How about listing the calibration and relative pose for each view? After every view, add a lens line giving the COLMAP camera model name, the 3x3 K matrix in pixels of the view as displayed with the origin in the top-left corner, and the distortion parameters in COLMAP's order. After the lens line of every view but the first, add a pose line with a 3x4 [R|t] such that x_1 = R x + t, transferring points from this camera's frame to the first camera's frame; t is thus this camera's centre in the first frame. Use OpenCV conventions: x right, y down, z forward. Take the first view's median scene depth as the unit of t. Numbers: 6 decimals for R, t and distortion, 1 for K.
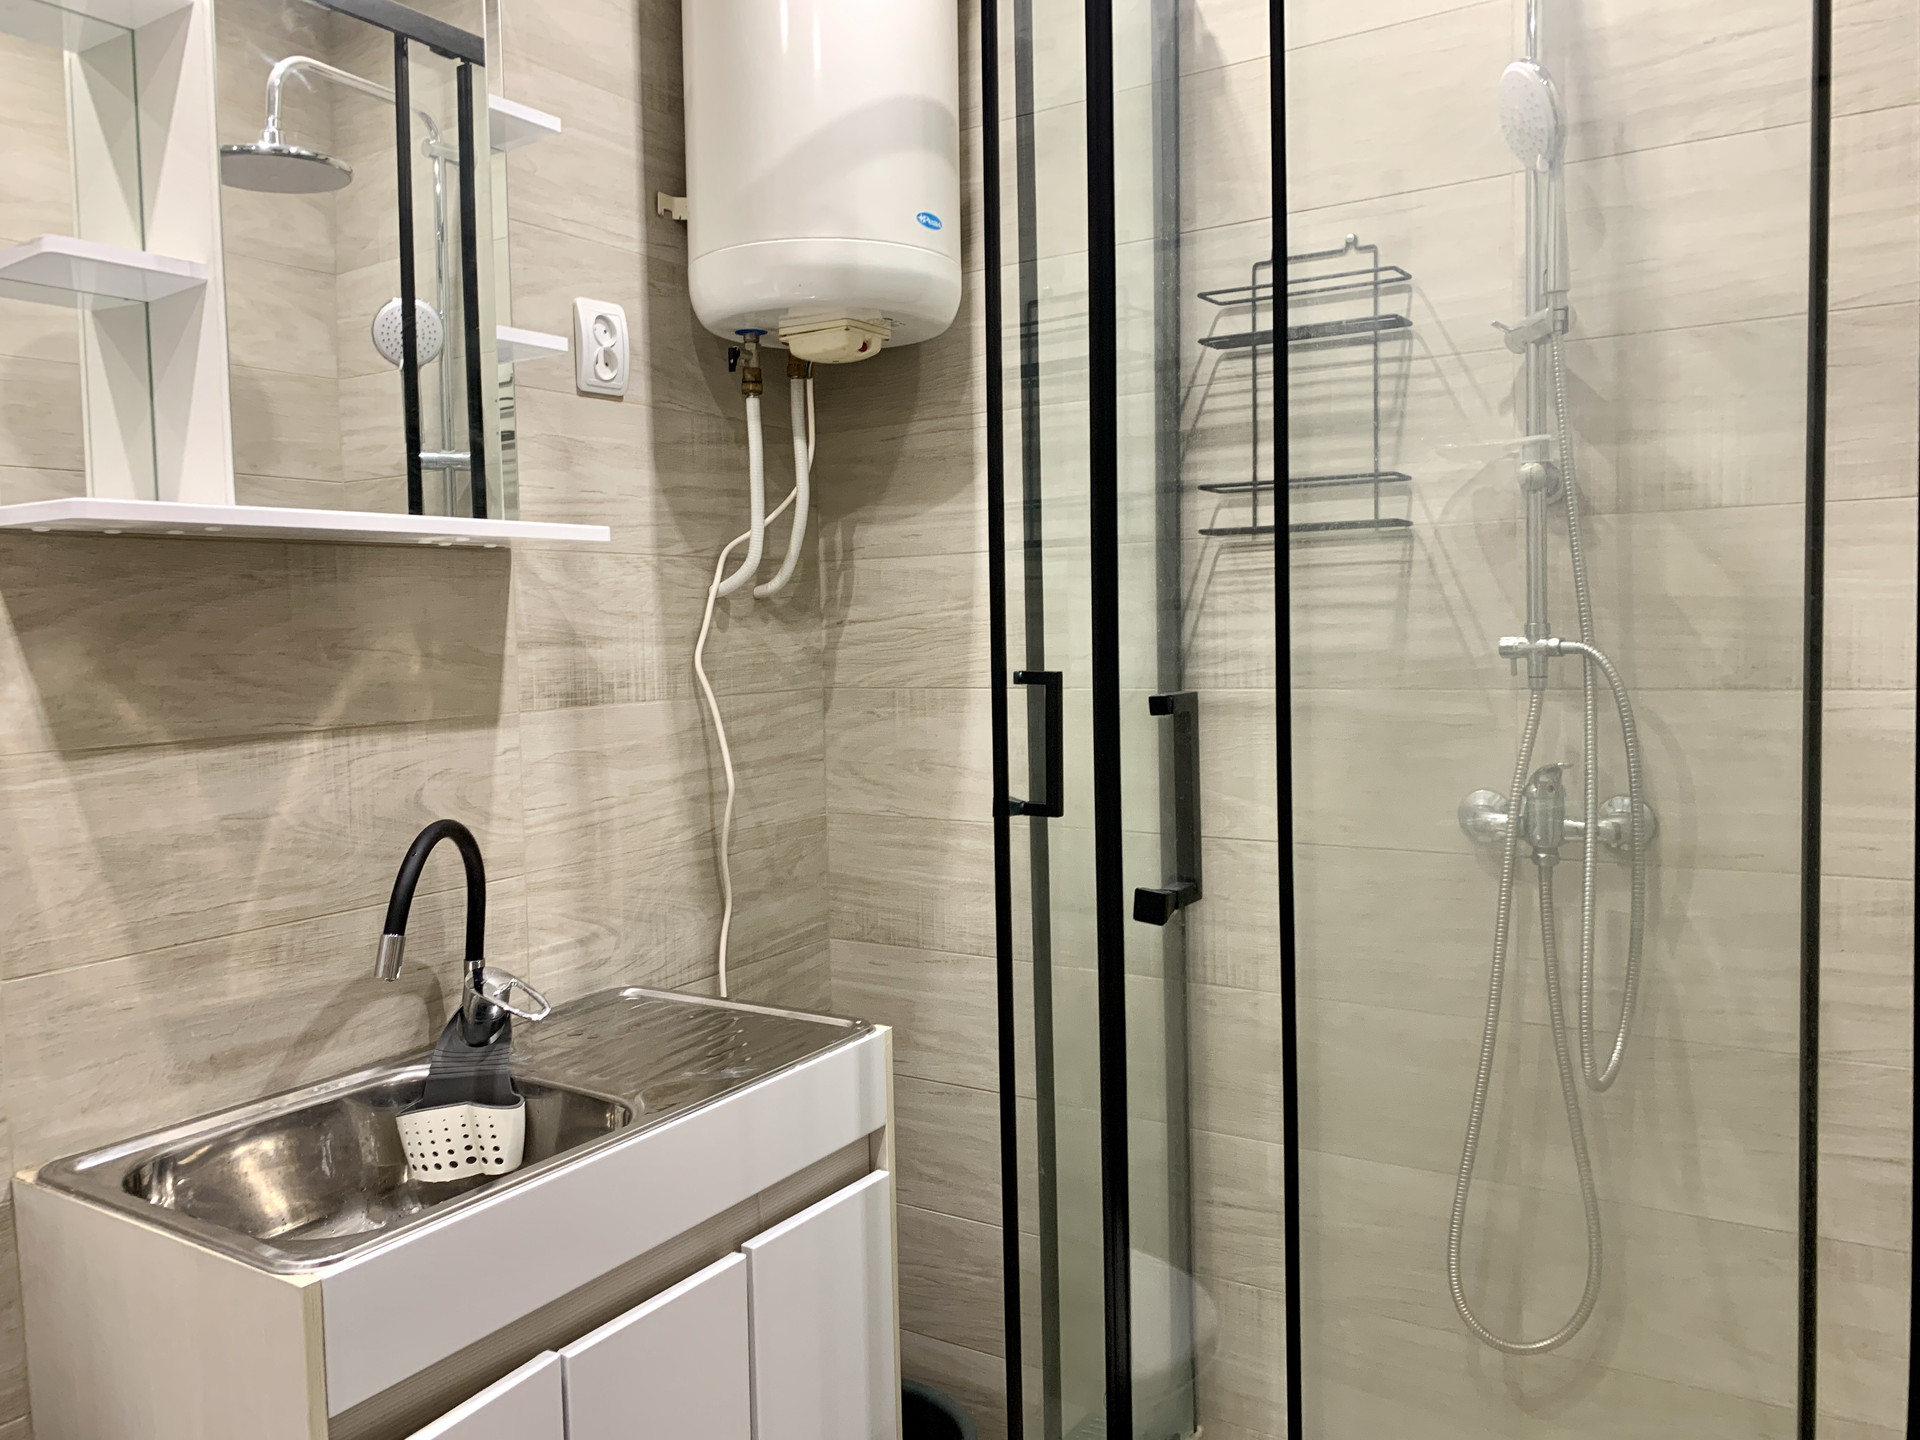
lens RADIAL K [[1502.2, 0, 960.0], [0, 1502.2, 720.0], [0, 0, 1]] dist [0.029916, 0.004808]
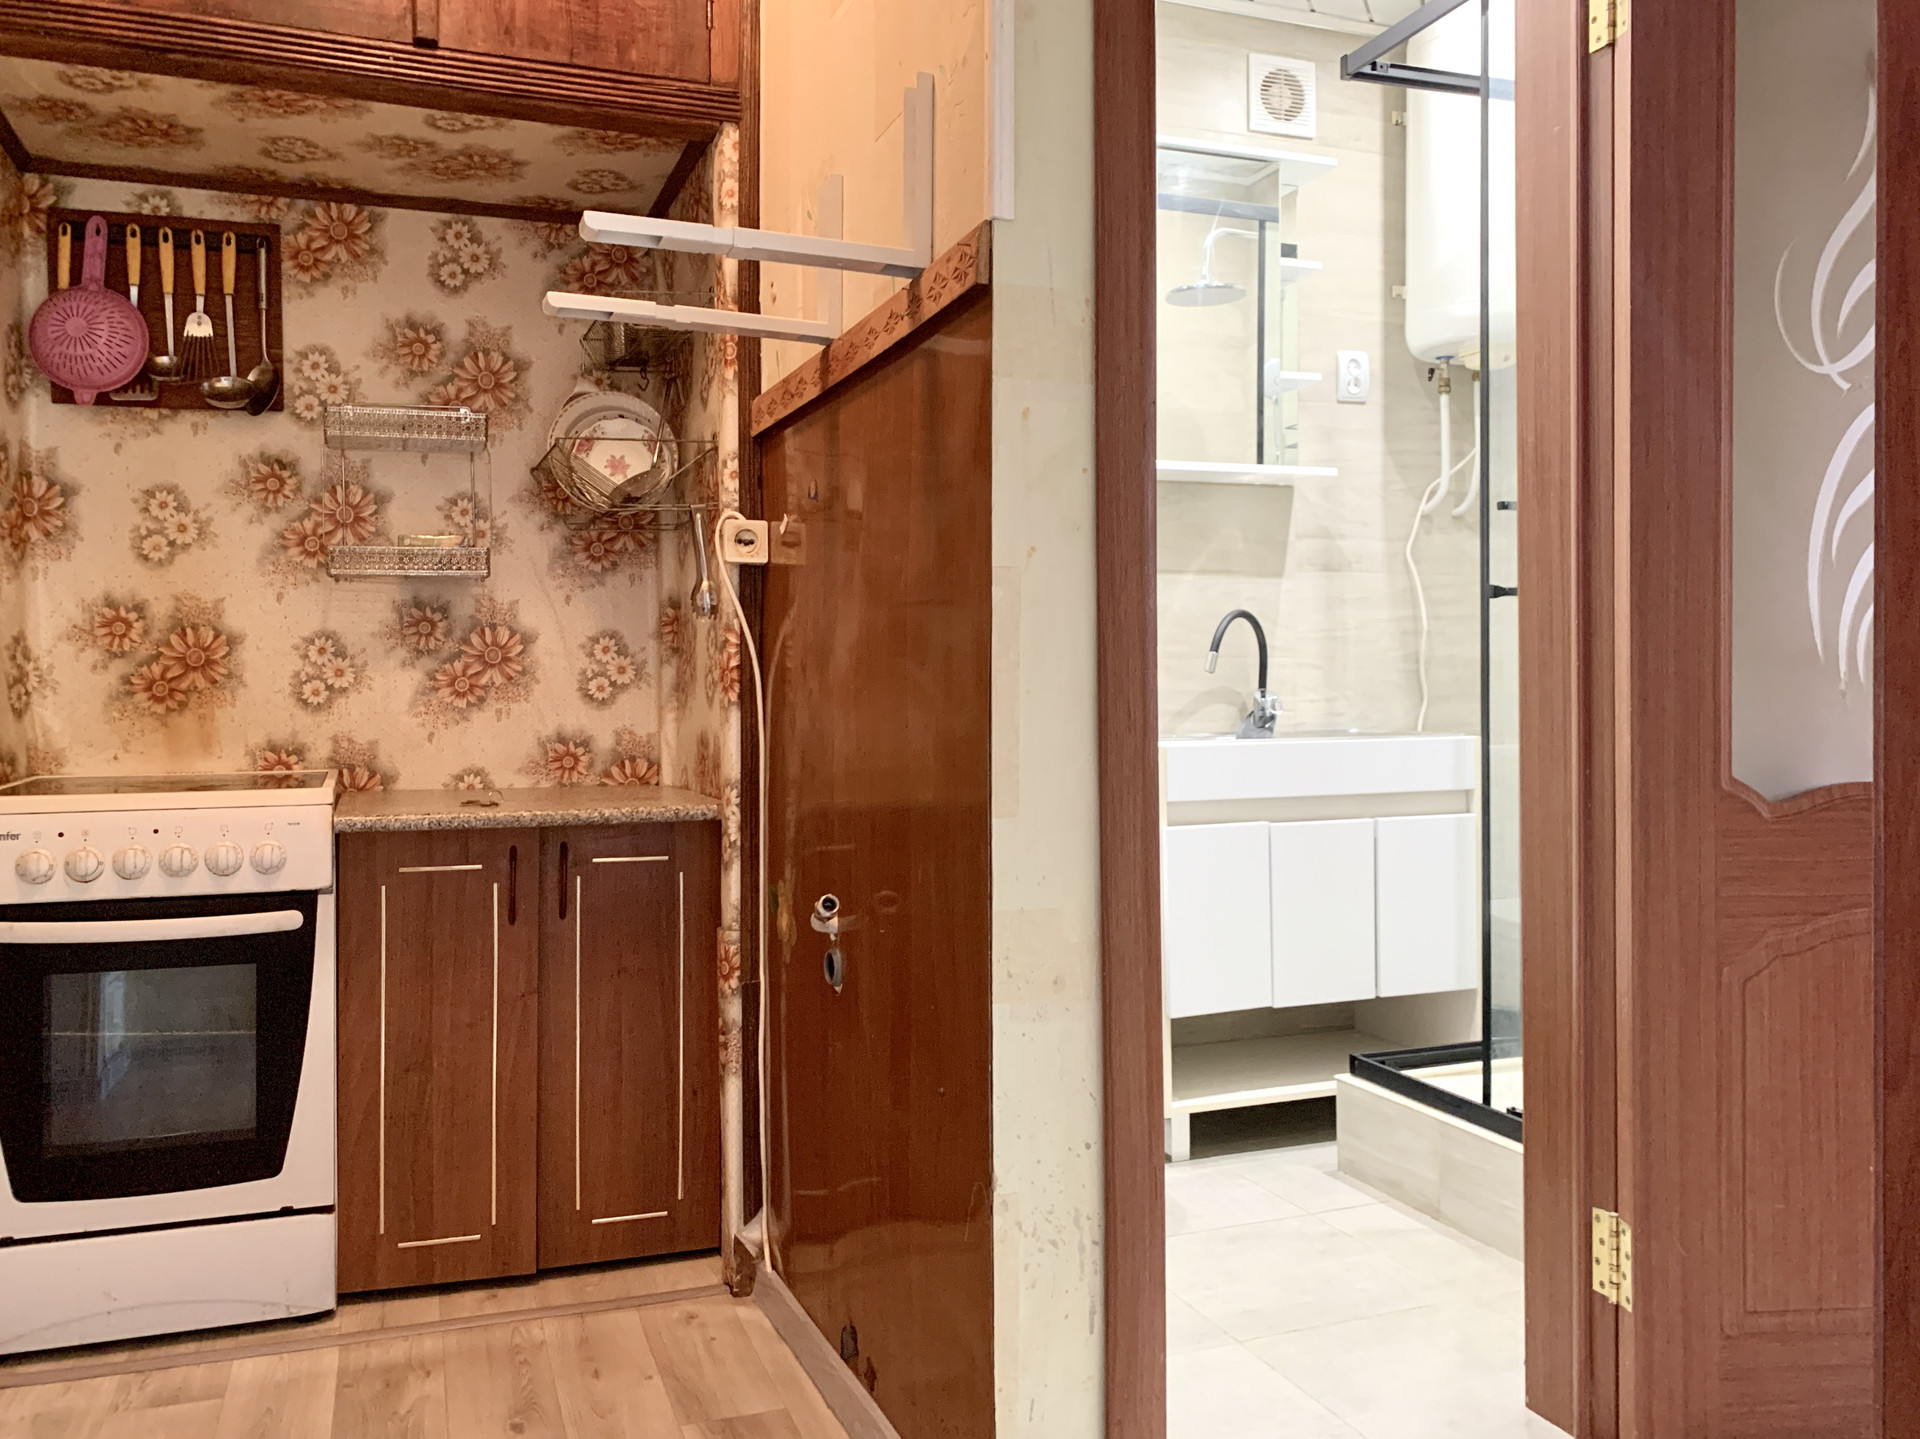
lens RADIAL K [[1478.3, 0, 891.6], [0, 1478.3, 710.0], [0, 0, 1]] dist [0.005453, -0.004928]
pose [[0.792363, 0.024529, -0.609557, 0.426009], [-0.043304, 0.998932, -0.016093, 0.211232], [0.608511, 0.039147, 0.792579, -0.747634]]
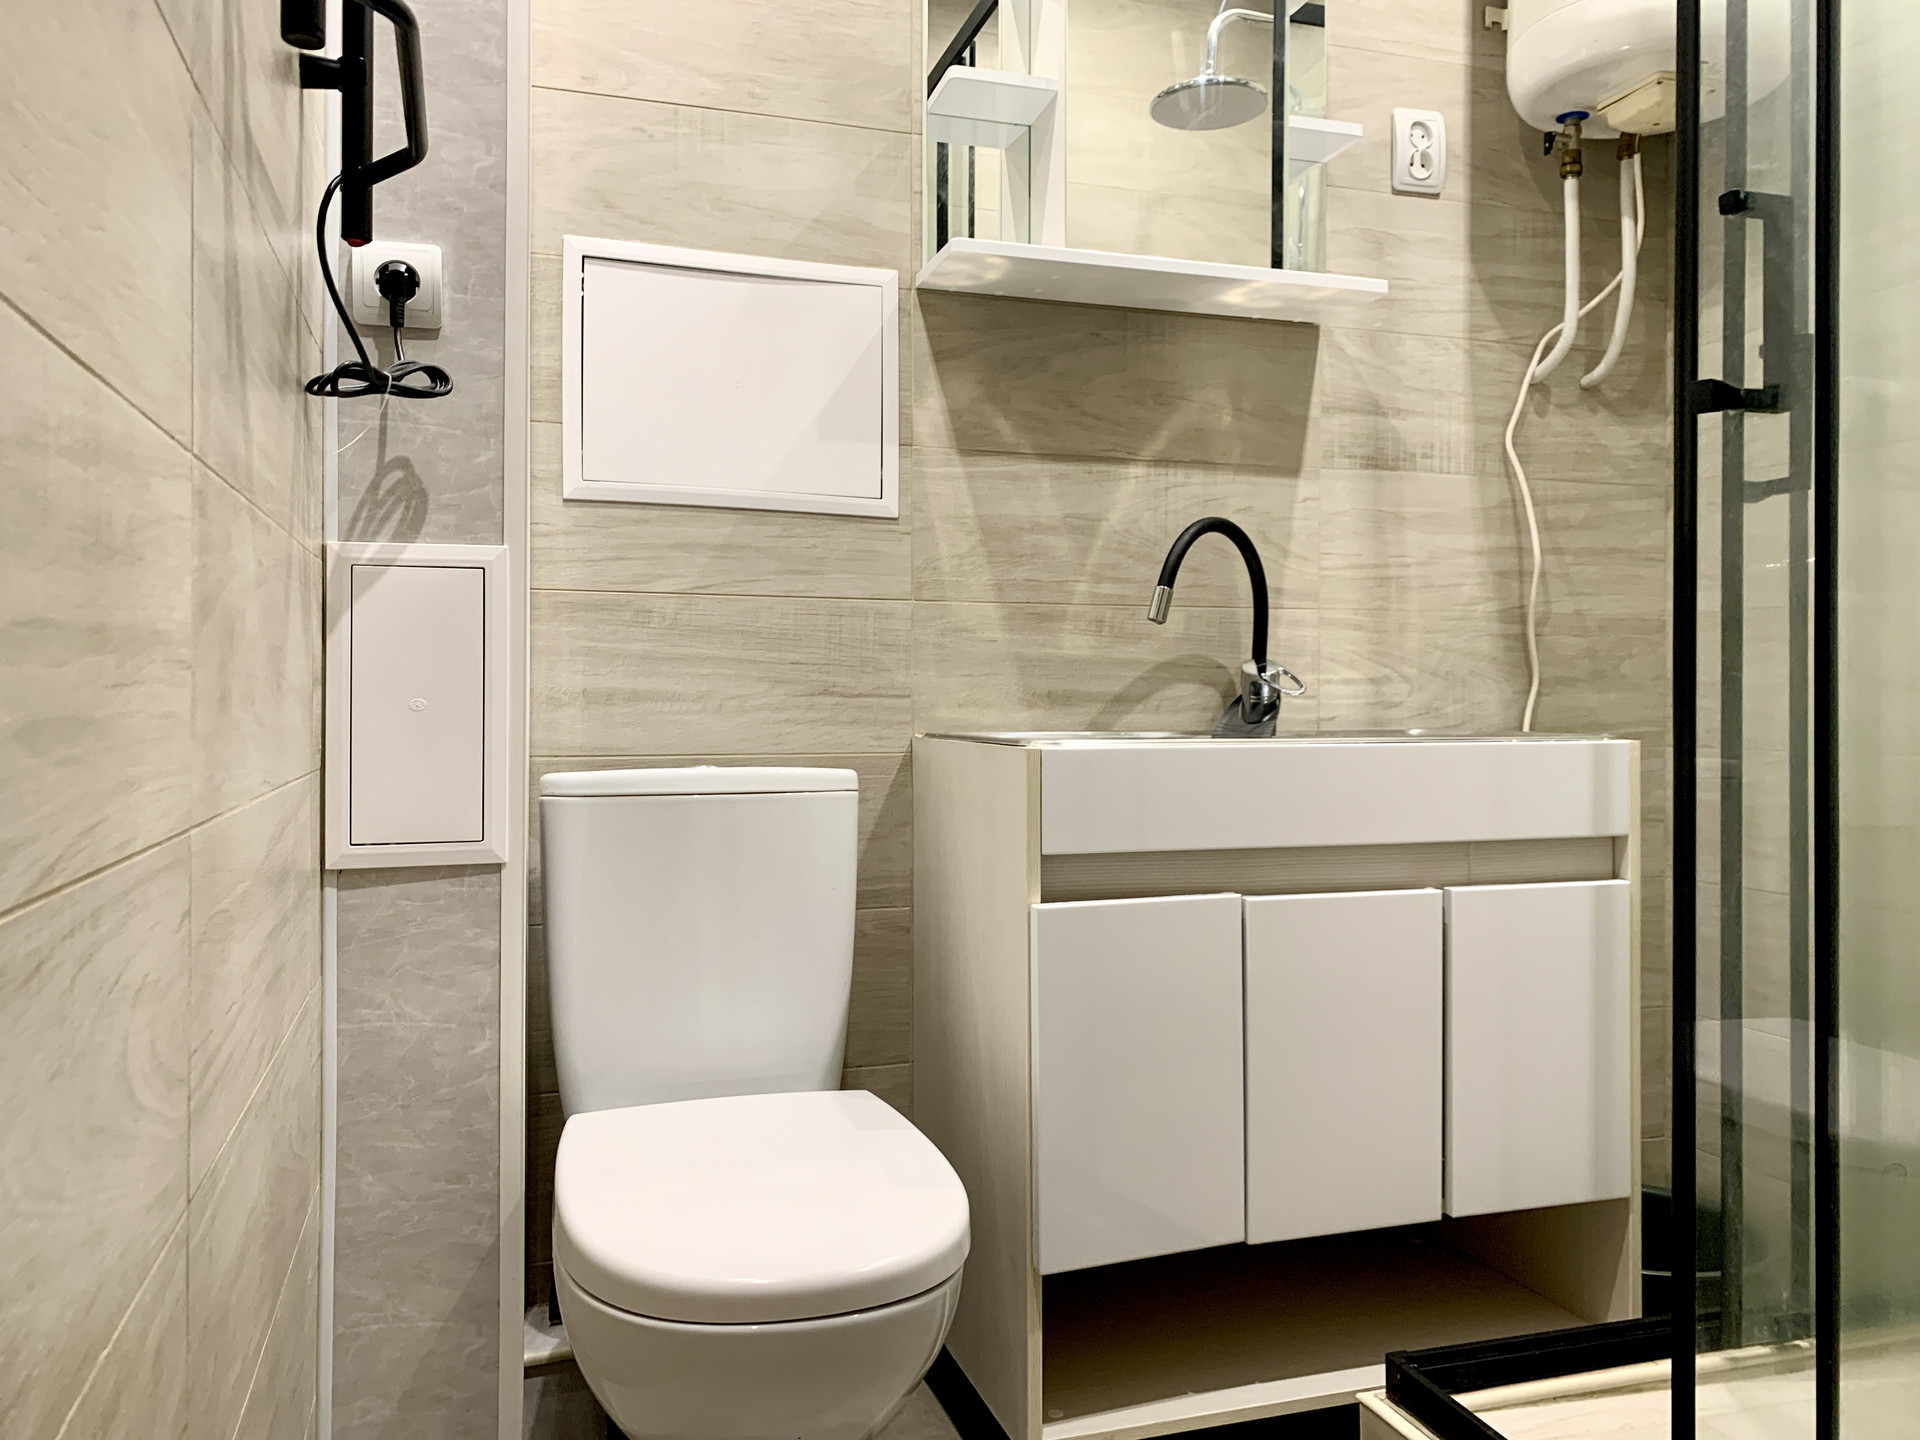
lens RADIAL K [[1484.2, 0, 955.2], [0, 1484.2, 715.0], [0, 0, 1]] dist [0.003232, -0.005457]
pose [[0.779216, 0.027684, -0.626143, 0.194977], [-0.051643, 0.998463, -0.020123, 0.210109], [0.624624, 0.048016, 0.779448, -0.044227]]
